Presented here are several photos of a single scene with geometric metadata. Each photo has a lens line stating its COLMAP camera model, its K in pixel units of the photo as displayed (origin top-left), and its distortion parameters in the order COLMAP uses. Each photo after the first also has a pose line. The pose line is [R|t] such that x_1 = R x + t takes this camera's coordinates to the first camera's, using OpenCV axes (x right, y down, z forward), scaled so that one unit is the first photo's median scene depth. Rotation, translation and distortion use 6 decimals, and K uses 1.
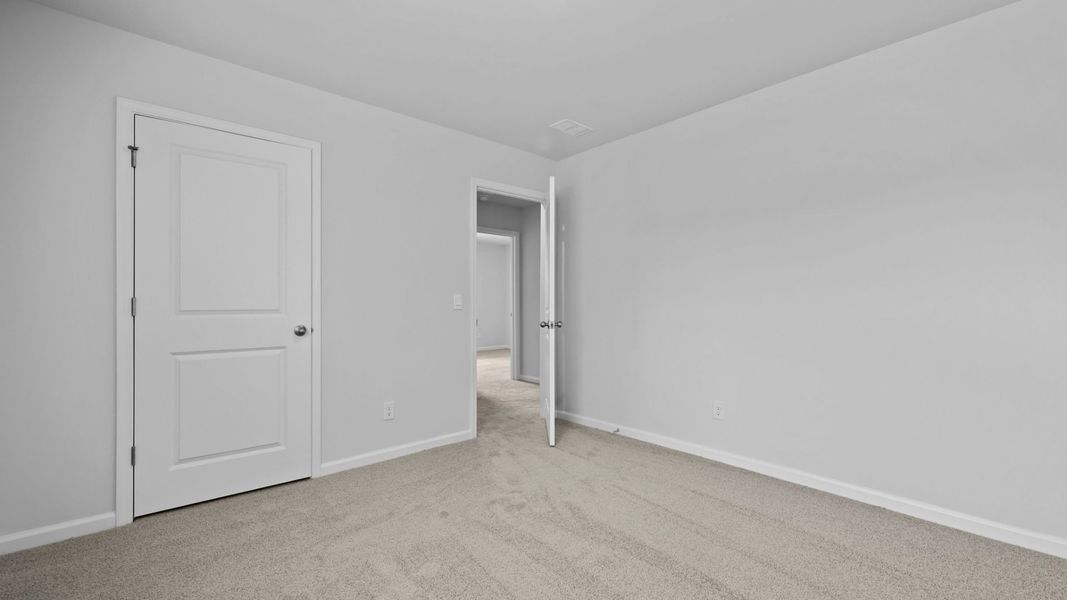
lens RADIAL K [[443.3, 0, 533.5], [0, 443.3, 300.0], [0, 0, 1]] dist [-0.024587, 0.000053]
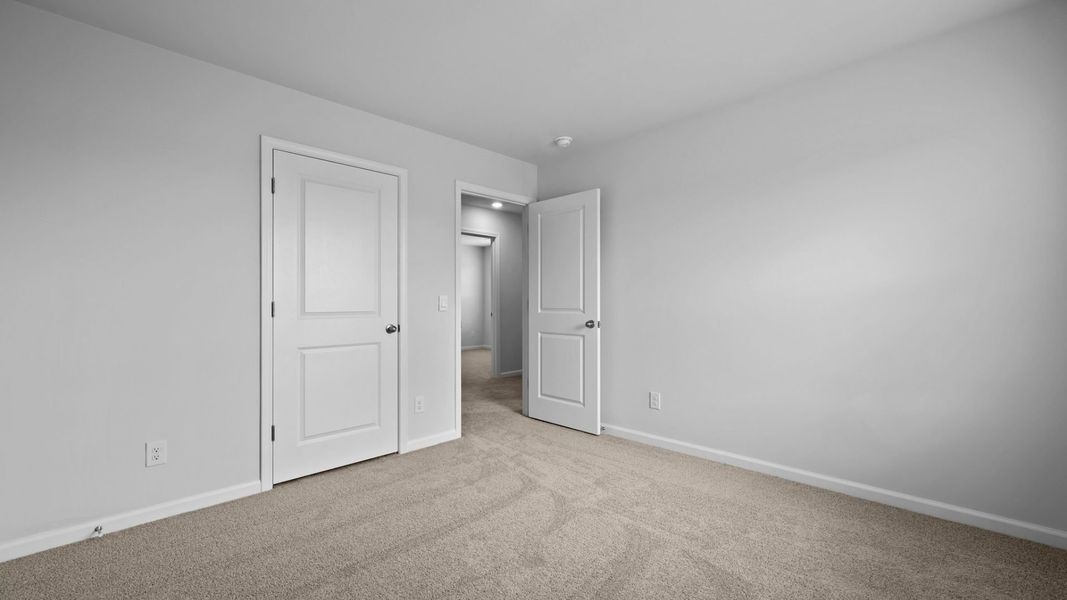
lens RADIAL K [[443.3, 0, 533.5], [0, 443.3, 300.0], [0, 0, 1]] dist [-0.024587, 0.000053]
pose [[0.997640, -0.007095, 0.068294, -0.267052], [0.007189, 0.999974, -0.001141, -0.002927], [-0.068284, 0.001629, 0.997665, -0.247203]]
